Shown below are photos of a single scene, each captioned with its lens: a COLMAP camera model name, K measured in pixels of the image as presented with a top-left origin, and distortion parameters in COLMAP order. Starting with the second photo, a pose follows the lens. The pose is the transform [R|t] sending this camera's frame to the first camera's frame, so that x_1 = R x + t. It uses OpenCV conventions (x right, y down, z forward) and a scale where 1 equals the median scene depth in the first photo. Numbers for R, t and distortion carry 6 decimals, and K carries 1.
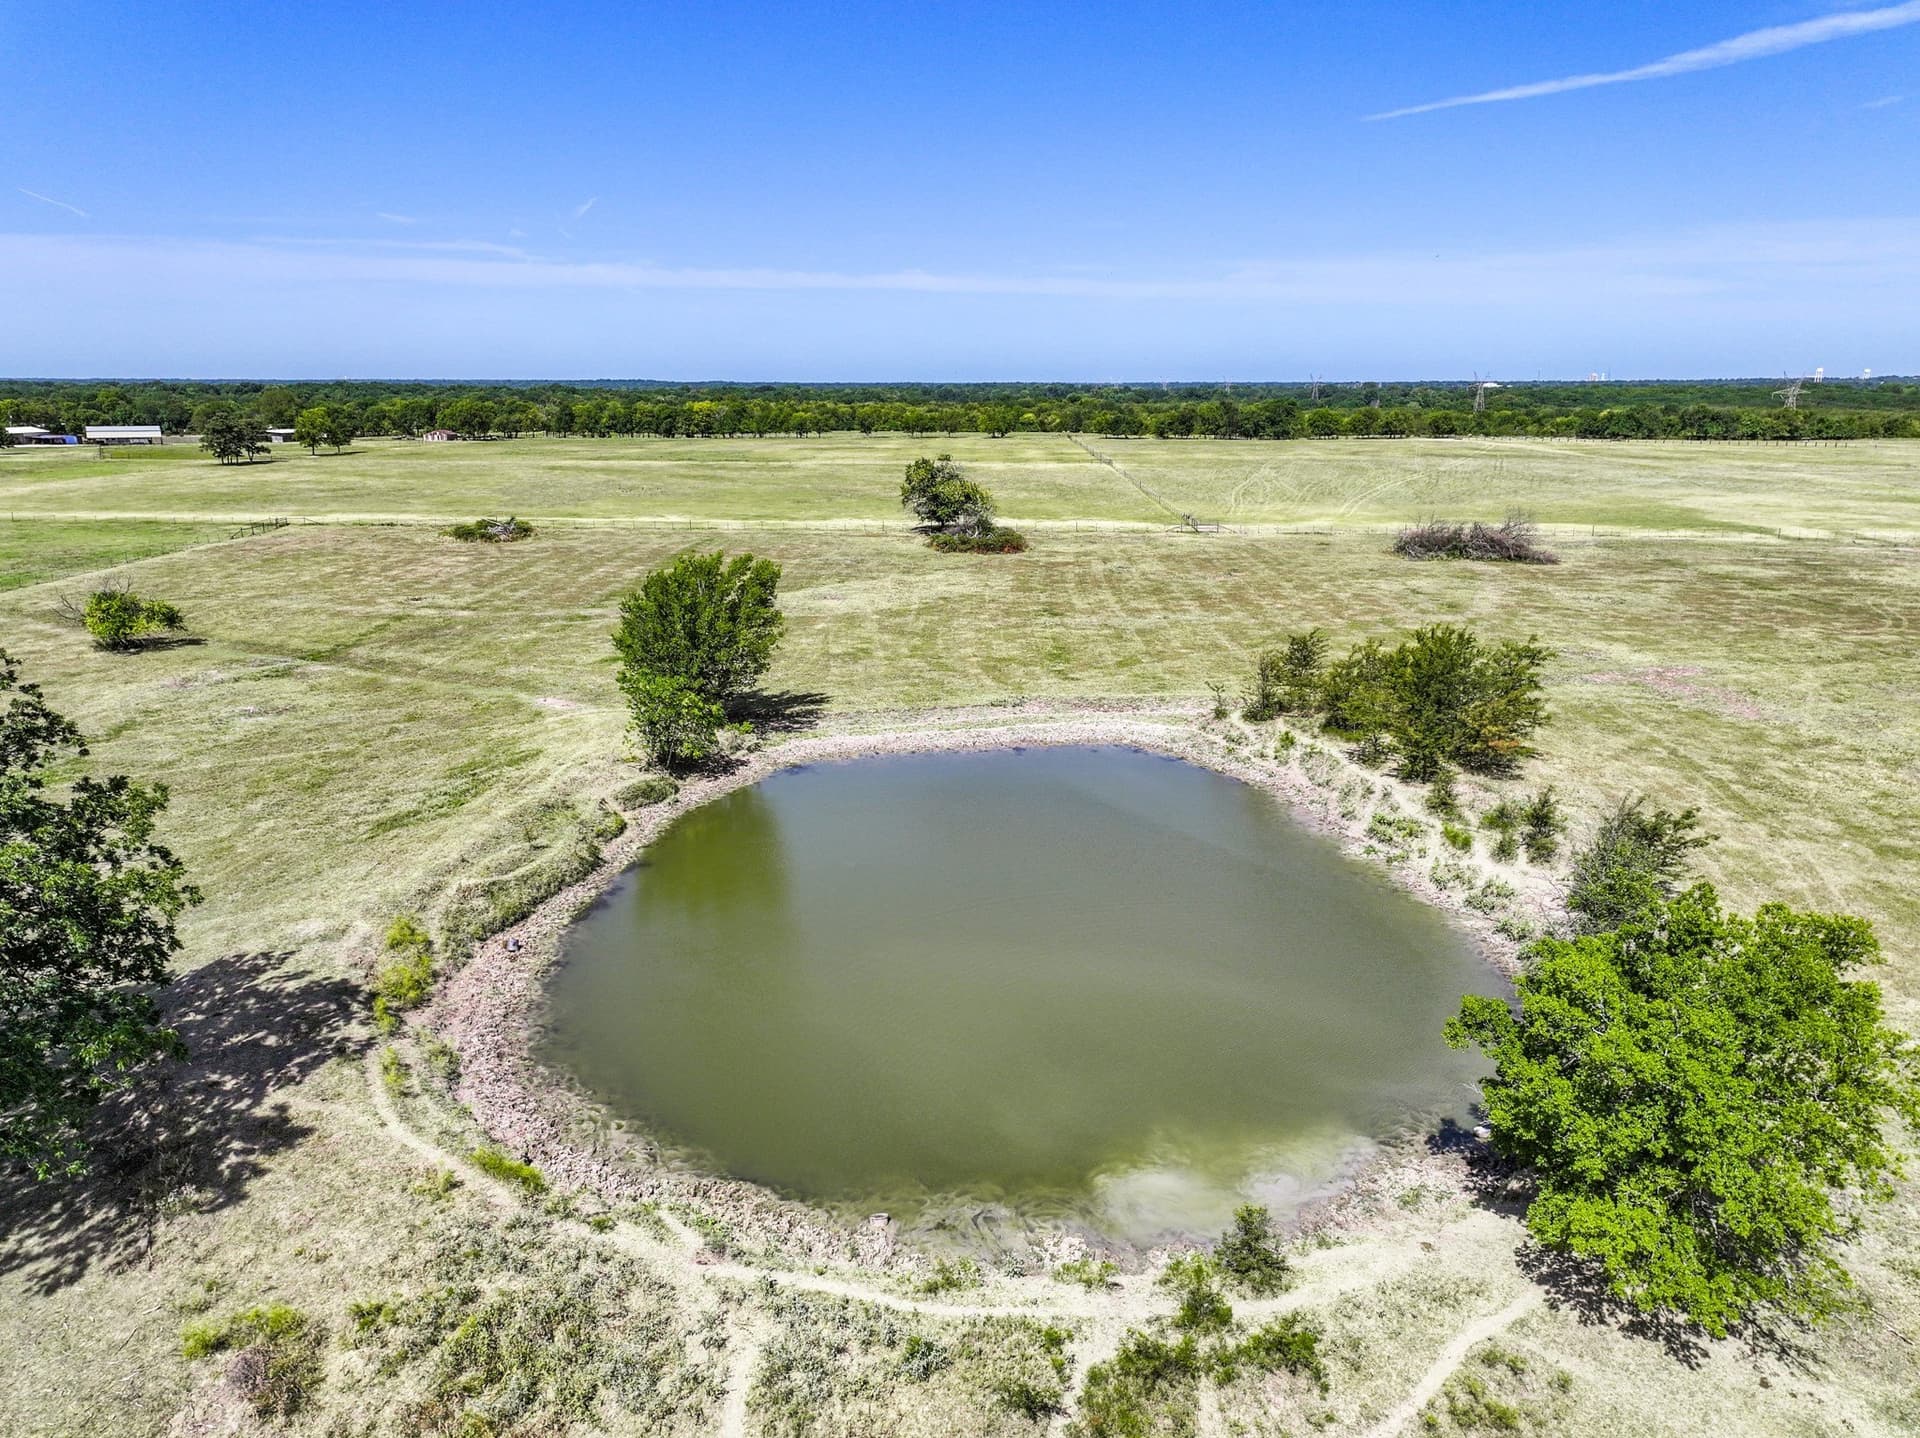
lens RADIAL K [[1378.2, 0, 960.0], [0, 1378.2, 719.0], [0, 0, 1]] dist [-0.000053, 0.016435]
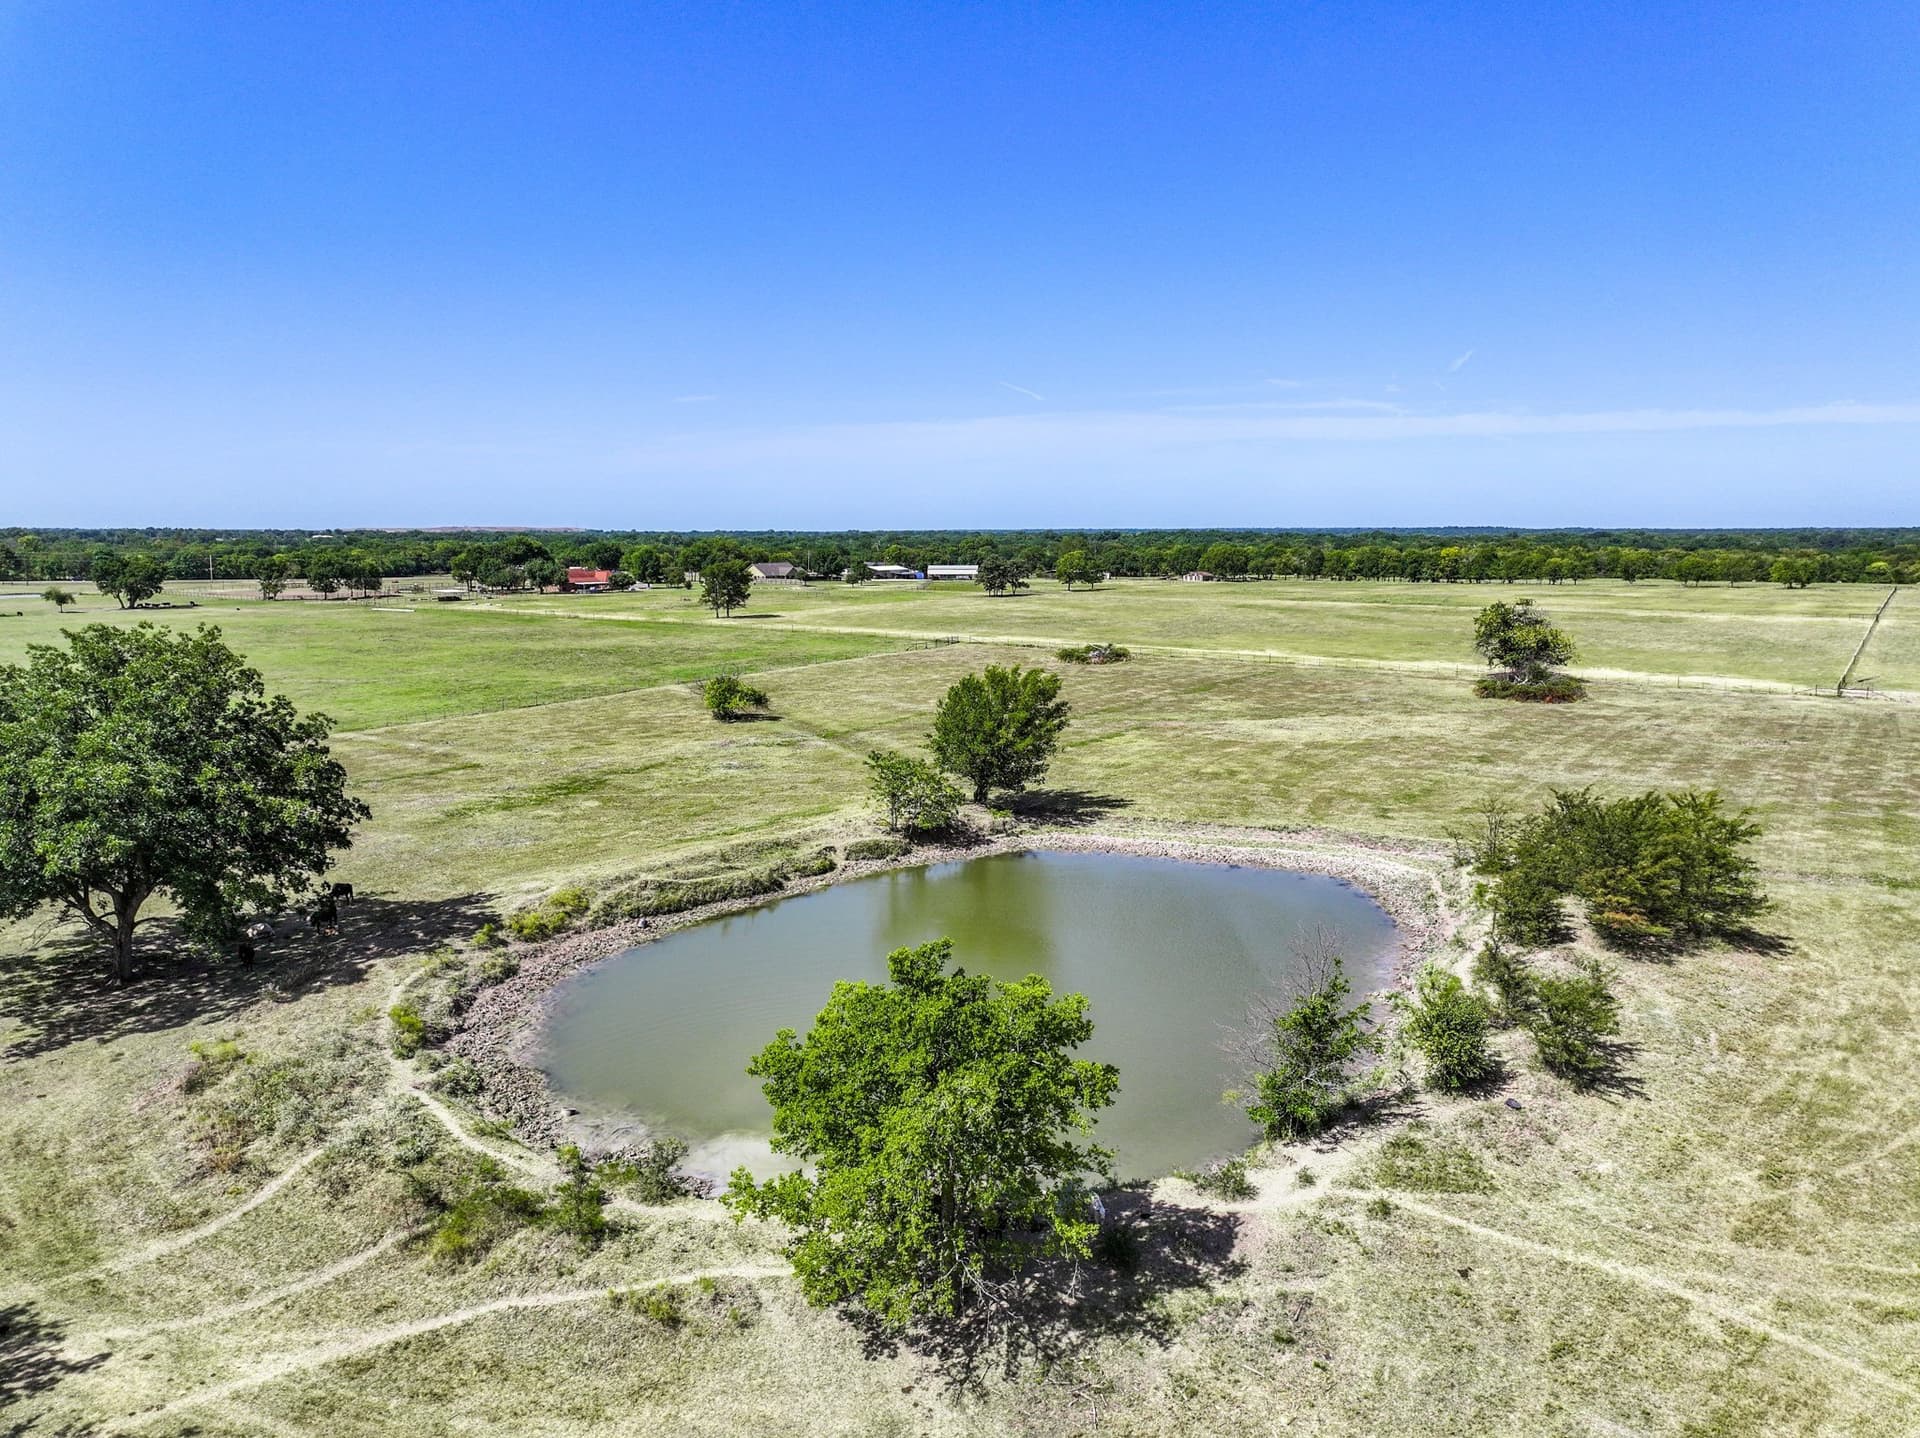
lens RADIAL K [[1378.2, 0, 960.0], [0, 1378.2, 719.0], [0, 0, 1]] dist [-0.000053, 0.016435]
pose [[0.818337, 0.074446, -0.569897, 0.491455], [-0.133025, 0.989184, -0.061798, 0.003714], [0.559132, 0.126382, 0.819389, 0.019152]]
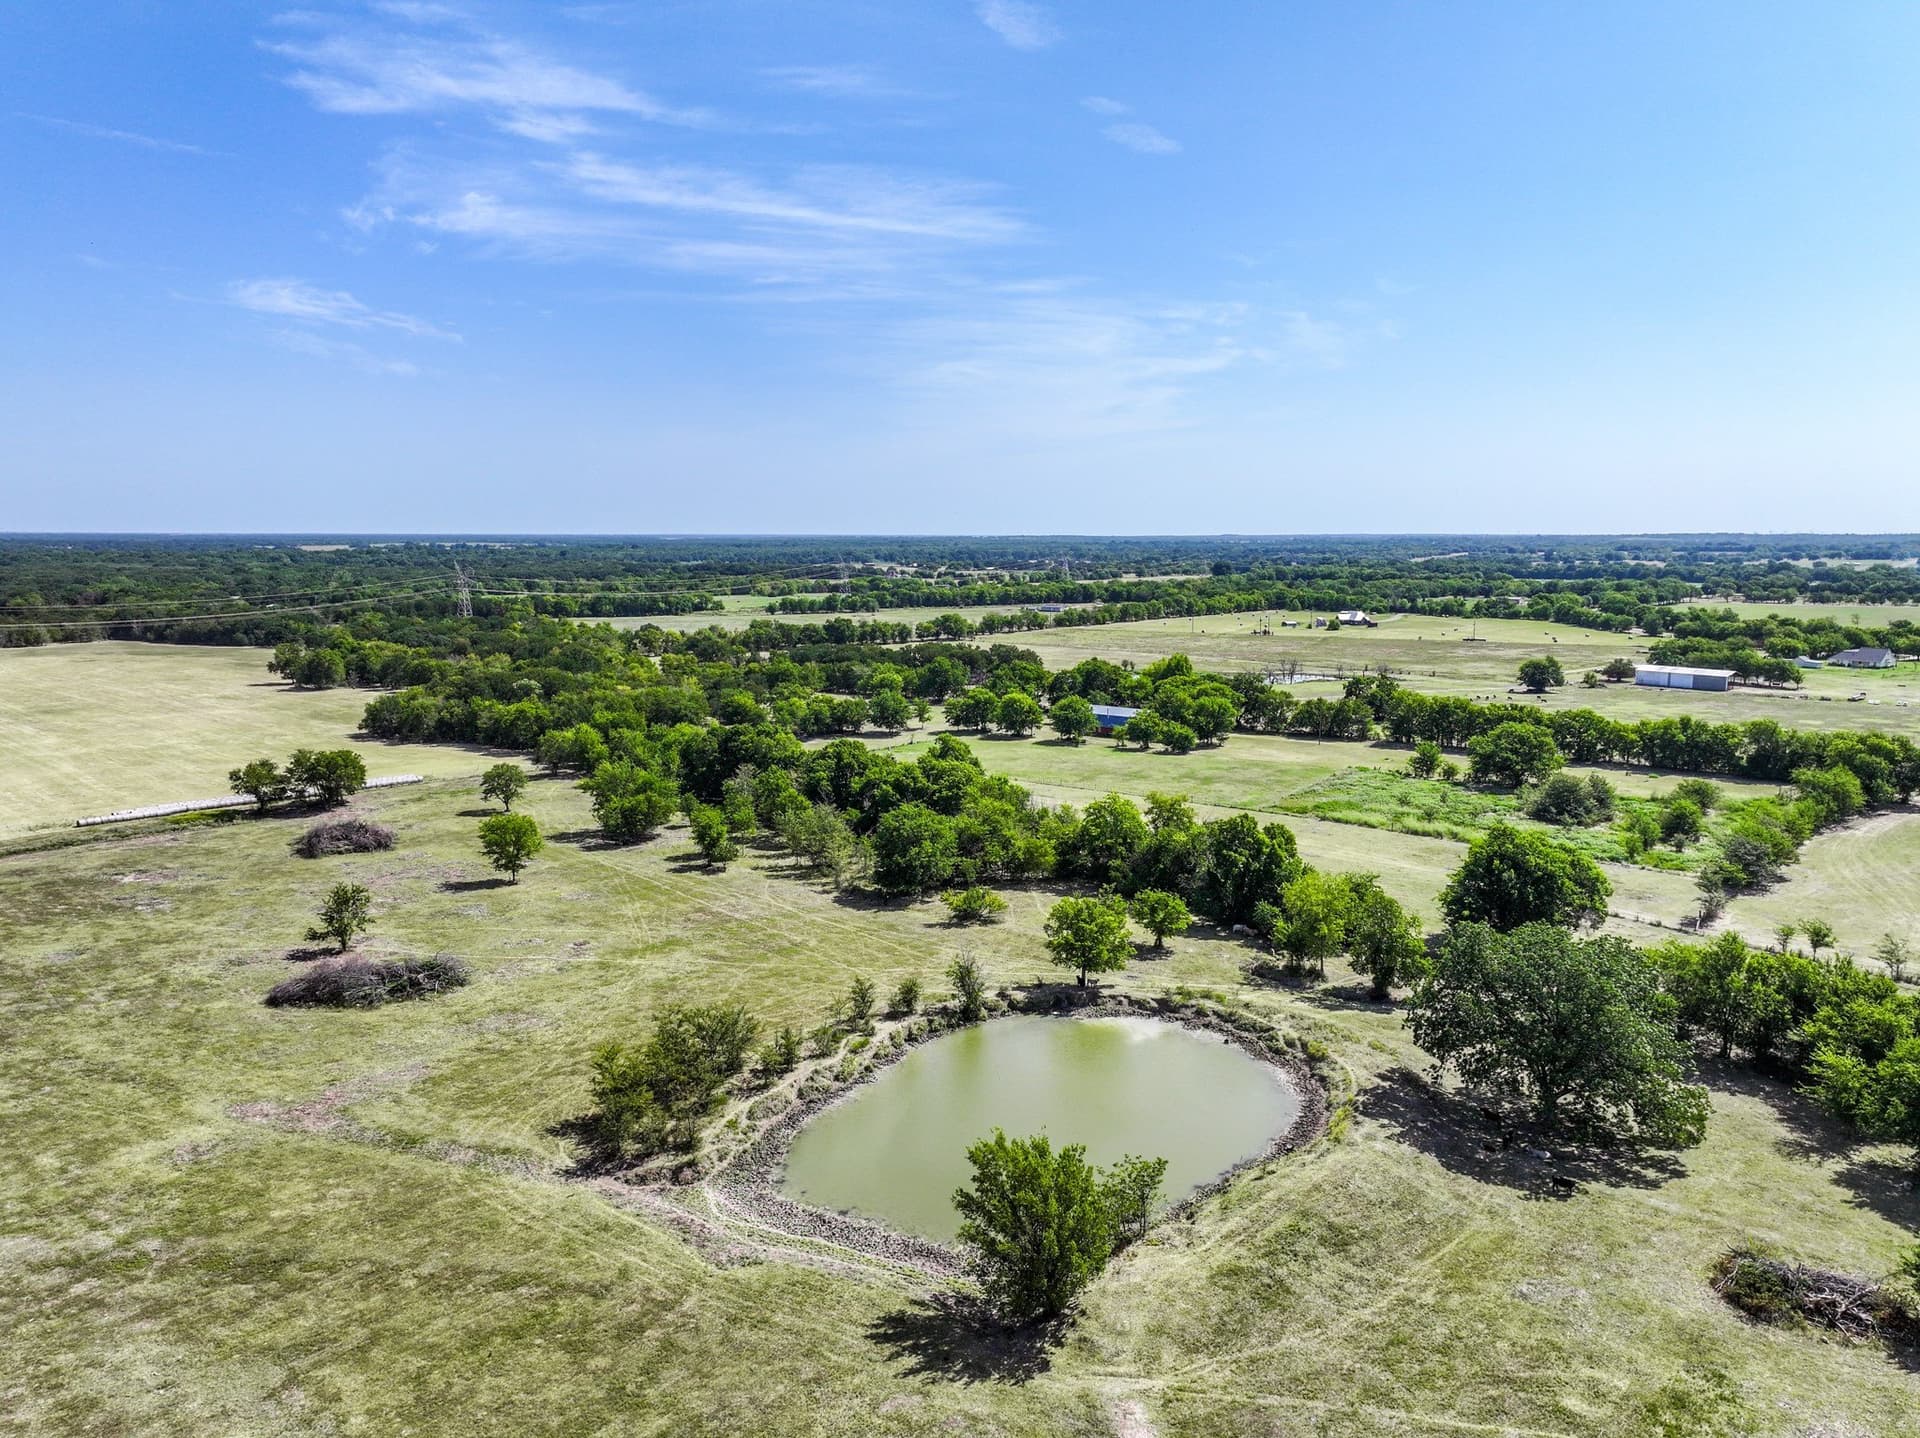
lens RADIAL K [[1363.5, 0, 960.0], [0, 1363.5, 719.0], [0, 0, 1]] dist [-0.000032, 0.017699]
pose [[-0.774878, -0.088768, 0.625846, -0.814349], [0.142076, 0.940299, 0.309276, -0.806562], [-0.615937, 0.328569, -0.716006, 1.785710]]
